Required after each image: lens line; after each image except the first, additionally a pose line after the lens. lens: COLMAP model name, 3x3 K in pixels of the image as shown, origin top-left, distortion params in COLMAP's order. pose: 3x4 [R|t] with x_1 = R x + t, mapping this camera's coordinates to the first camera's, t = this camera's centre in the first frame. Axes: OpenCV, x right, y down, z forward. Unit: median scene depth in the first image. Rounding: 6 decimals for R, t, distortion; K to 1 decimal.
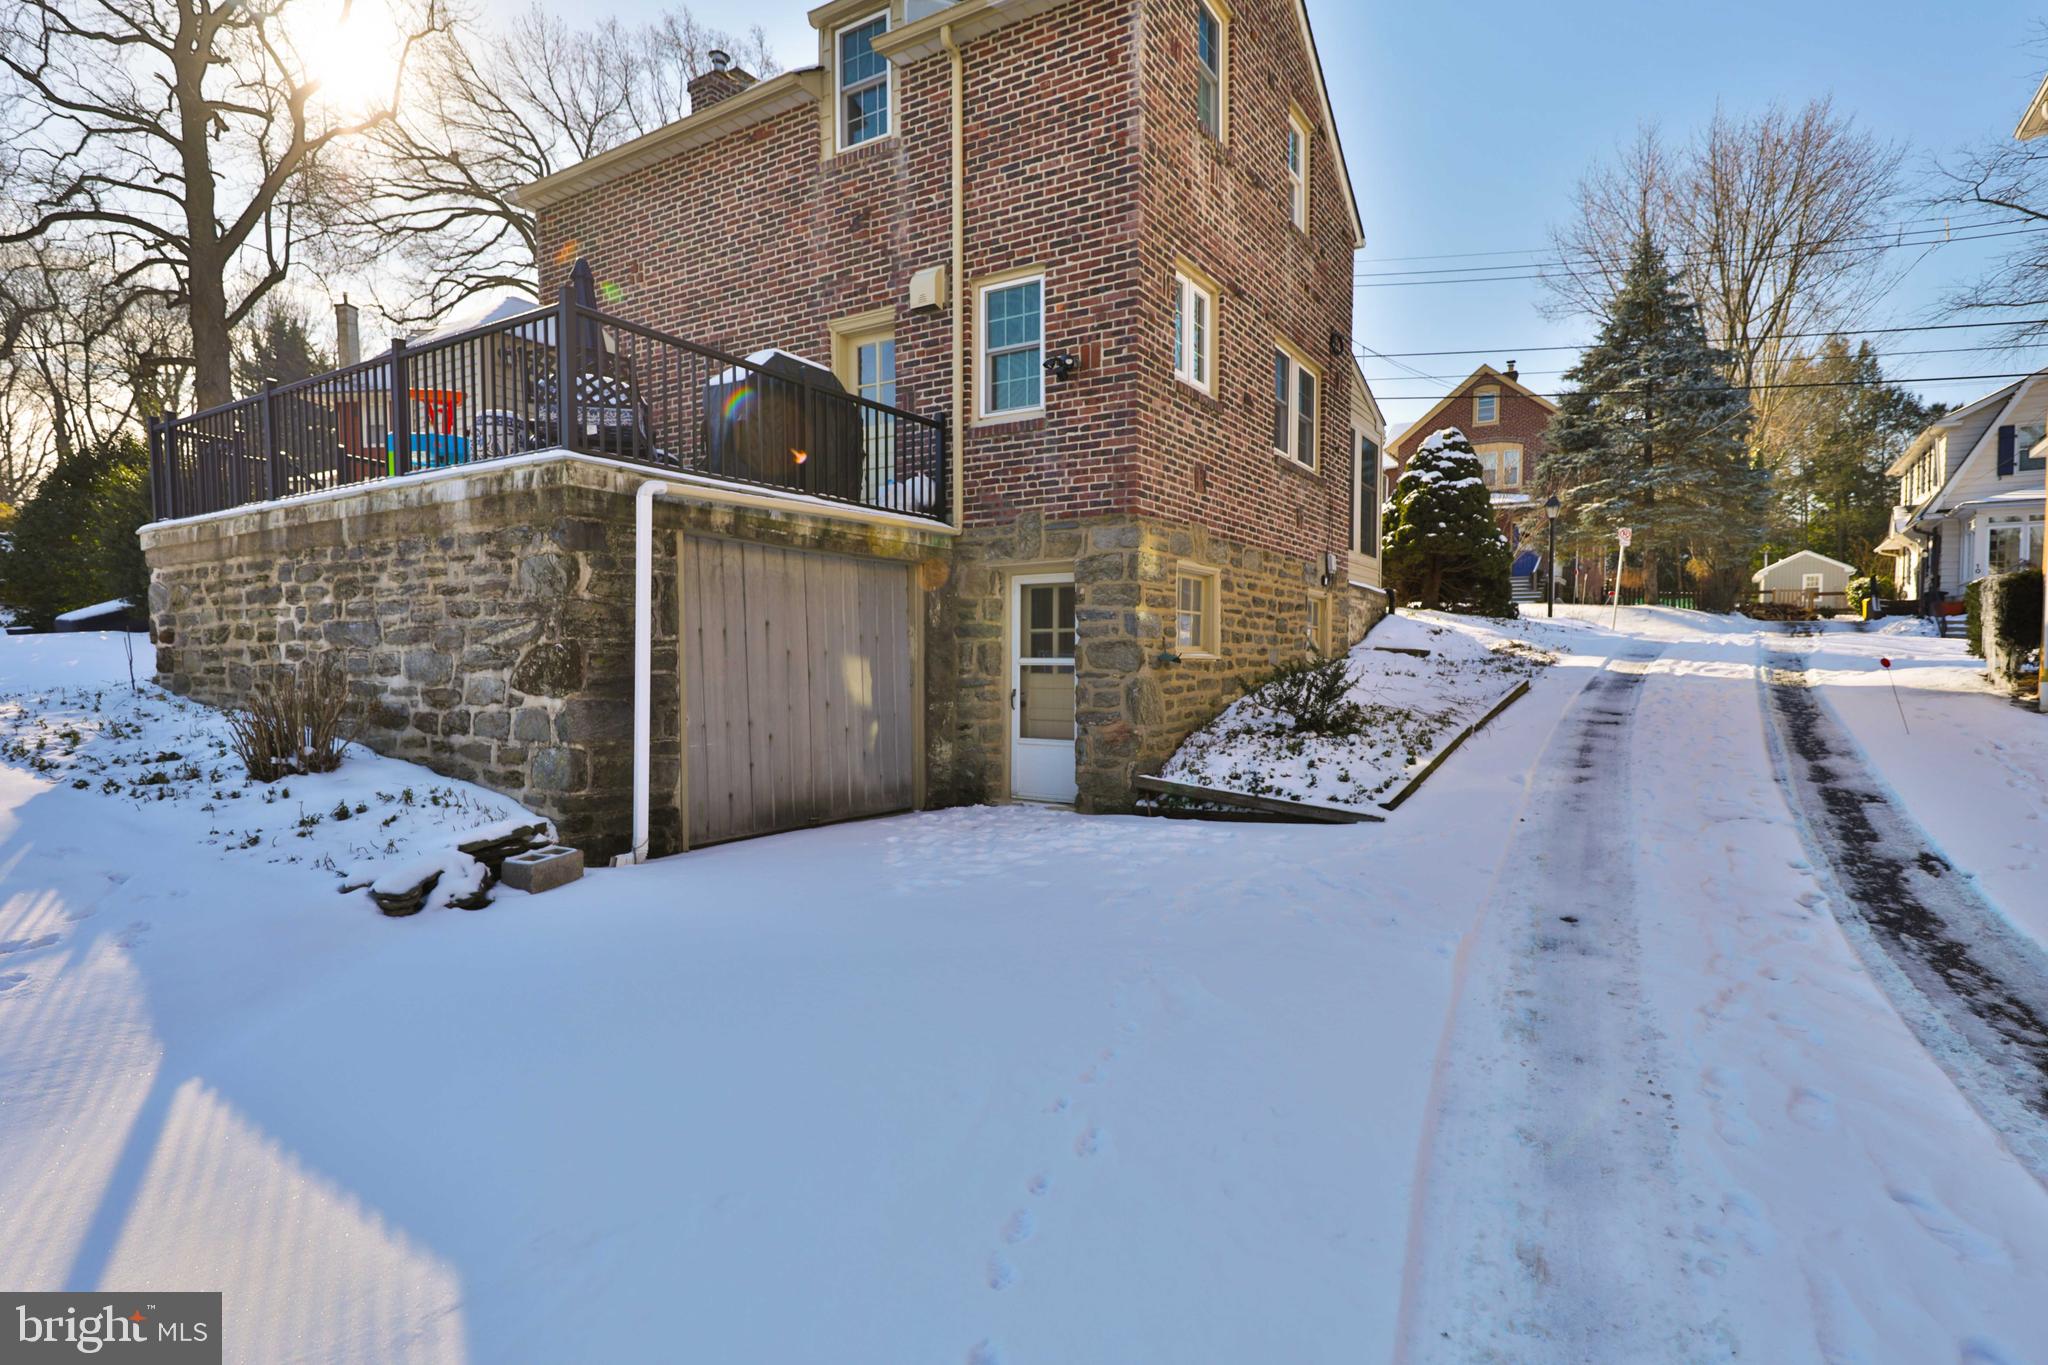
lens RADIAL K [[1019.3, 0, 1035.1], [0, 1019.3, 681.9], [0, 0, 1]] dist [0.019410, -0.003541]
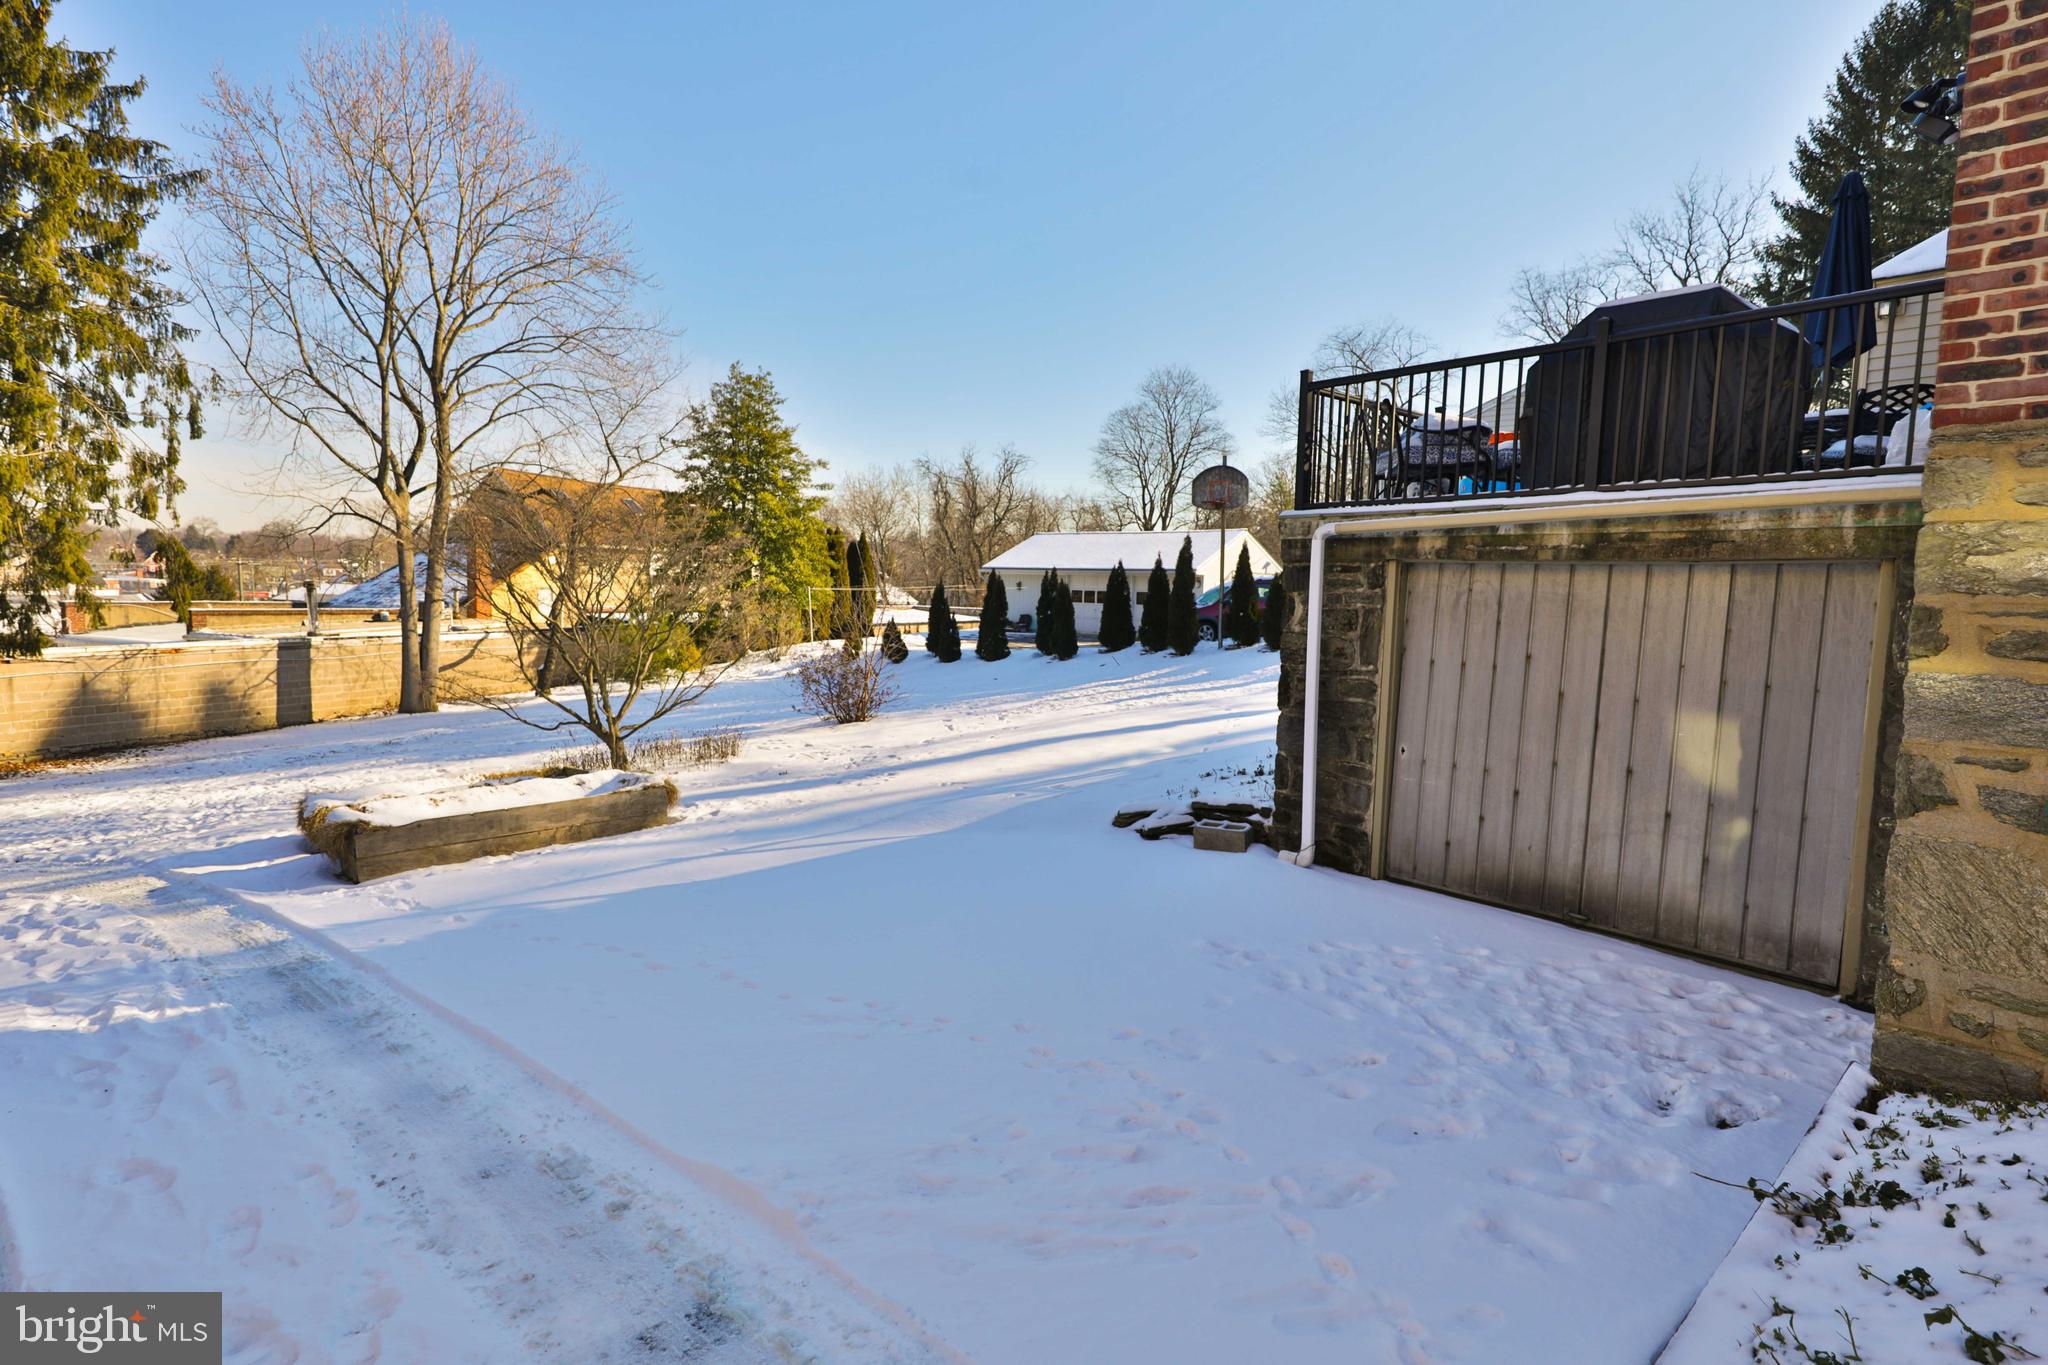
lens RADIAL K [[1019.3, 0, 1074.9], [0, 1019.3, 682.8], [0, 0, 1]] dist [0.019410, -0.003541]
pose [[-0.247685, 0.080303, -0.965507, 0.506885], [-0.043230, 0.994650, 0.093817, -0.080047], [0.967876, 0.064976, -0.242889, 0.685397]]
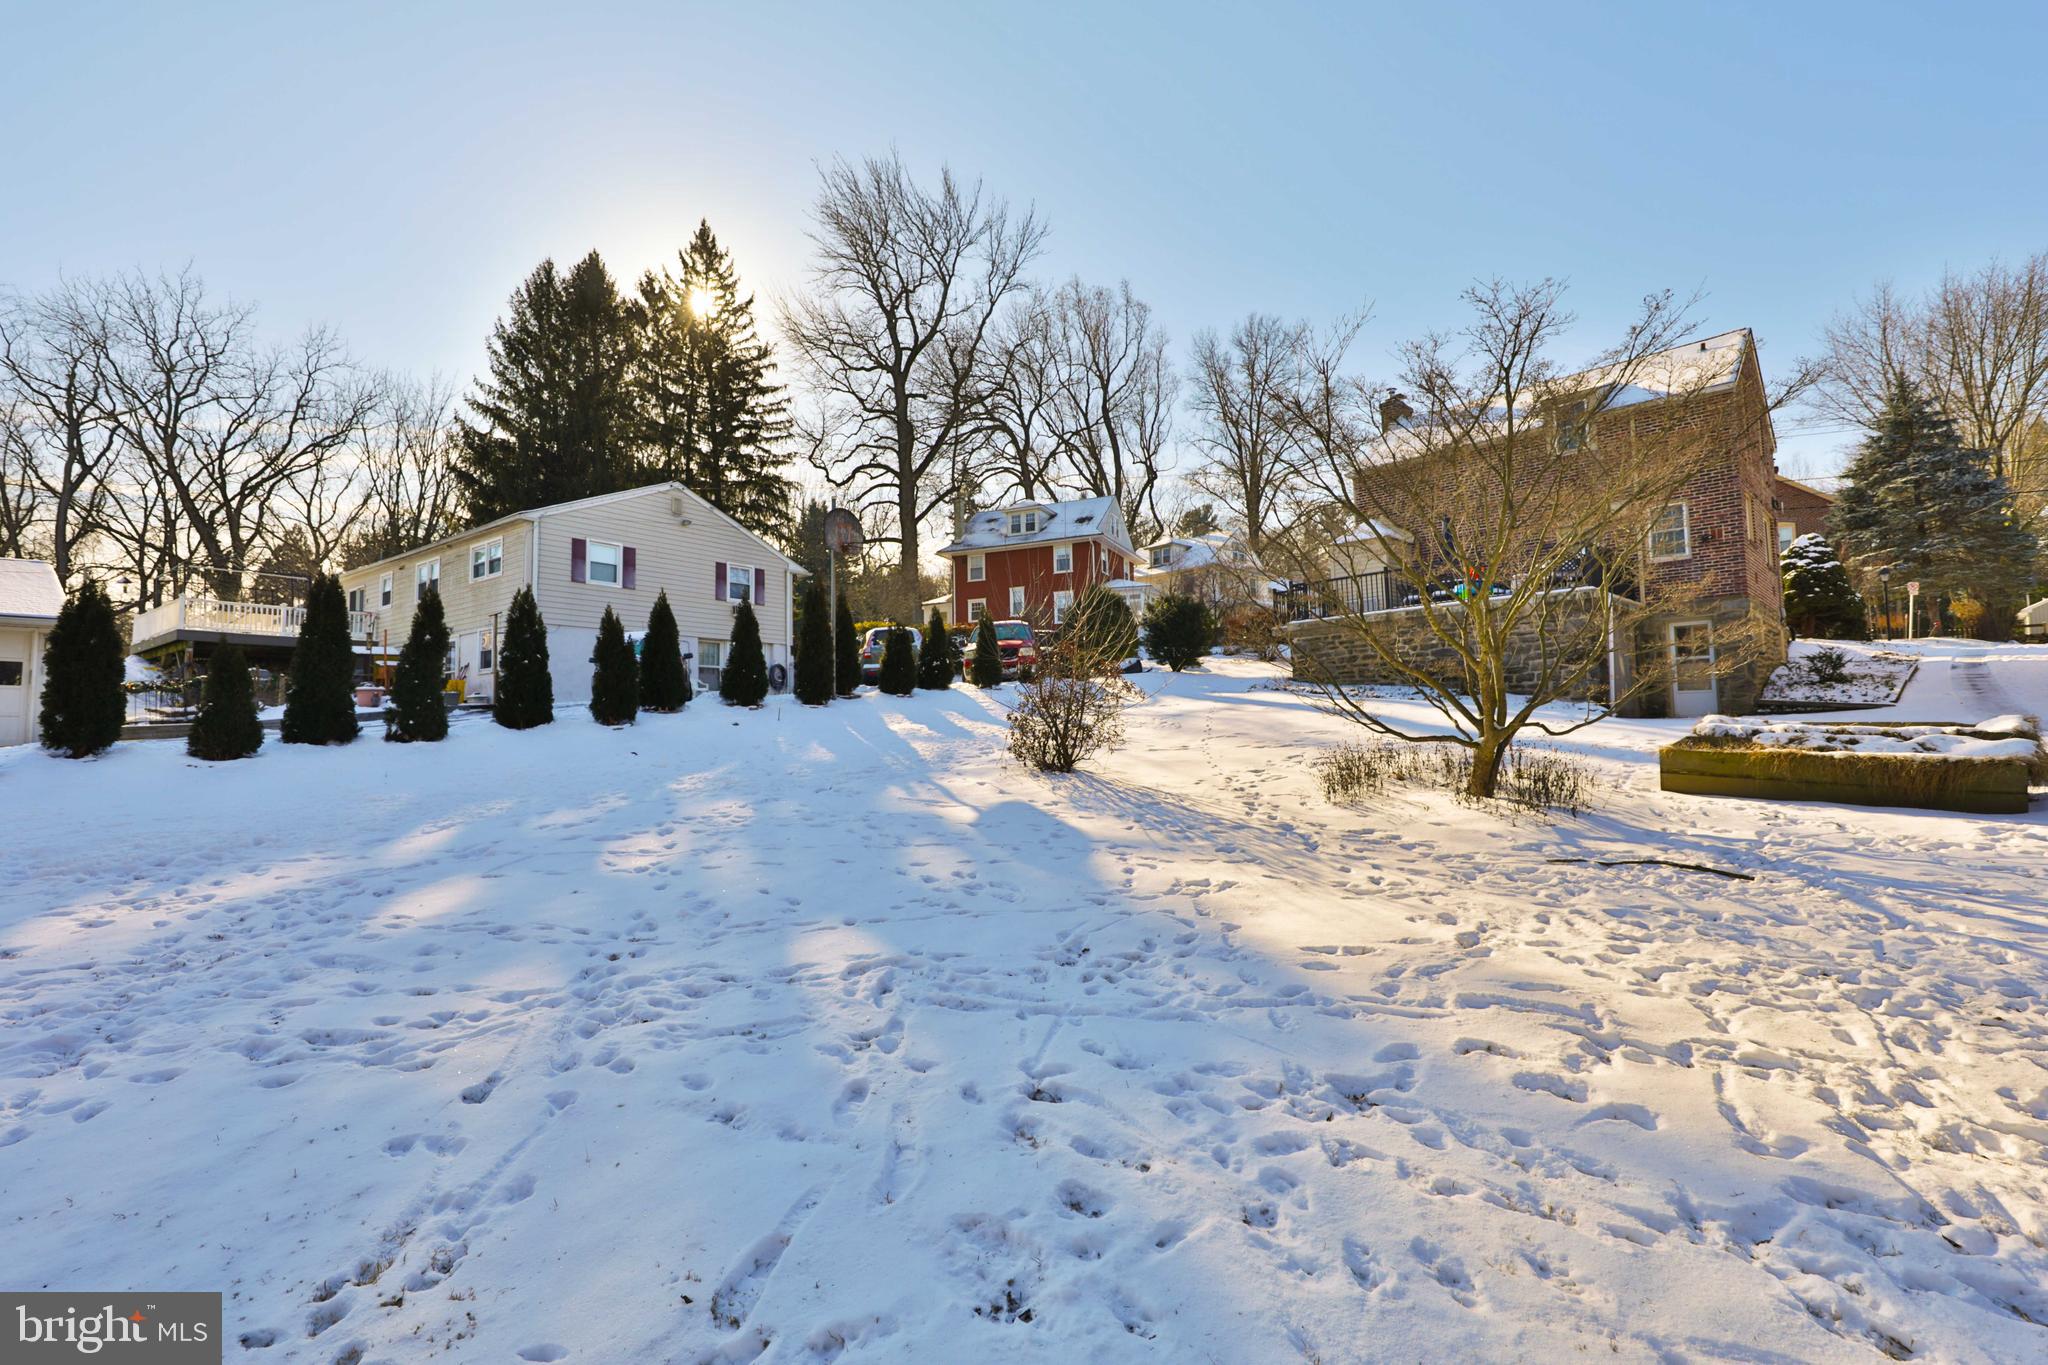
lens RADIAL K [[835.5, 0, 1063.1], [0, 835.5, 662.8], [0, 0, 1]] dist [-0.000640, 0.000089]
pose [[0.970848, -0.039232, -0.236463, -0.947183], [0.018001, 0.995662, -0.091287, 0.142461], [0.239019, 0.084369, 0.967343, -1.232148]]
